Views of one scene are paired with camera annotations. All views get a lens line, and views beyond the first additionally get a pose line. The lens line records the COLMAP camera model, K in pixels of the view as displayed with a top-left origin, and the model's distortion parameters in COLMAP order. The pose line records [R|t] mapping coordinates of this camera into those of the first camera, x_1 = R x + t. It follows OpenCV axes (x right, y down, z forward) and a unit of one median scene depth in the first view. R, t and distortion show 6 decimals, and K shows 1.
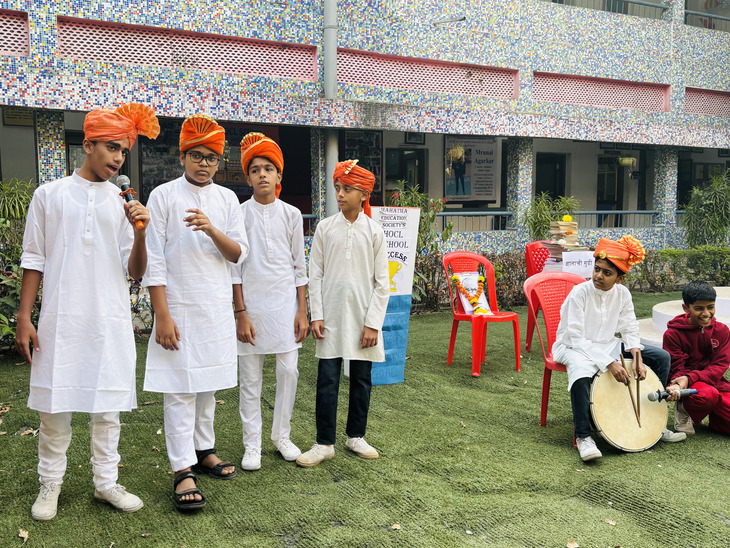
lens RADIAL K [[757.5, 0, 385.3], [0, 757.5, 281.9], [0, 0, 1]] dist [0.017719, 0.000000]
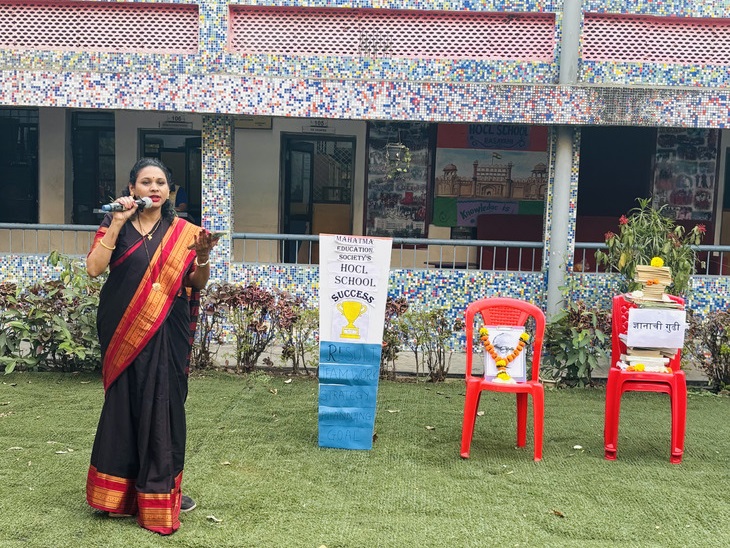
lens RADIAL K [[1149.1, 0, 370.1], [0, 1149.1, 340.2], [0, 0, 1]] dist [0.046374, 0.000000]
pose [[0.846636, 0.085089, -0.525327, 0.406060], [-0.084599, 0.996101, 0.025000, -0.010339], [0.525406, 0.023276, 0.850533, -0.036492]]
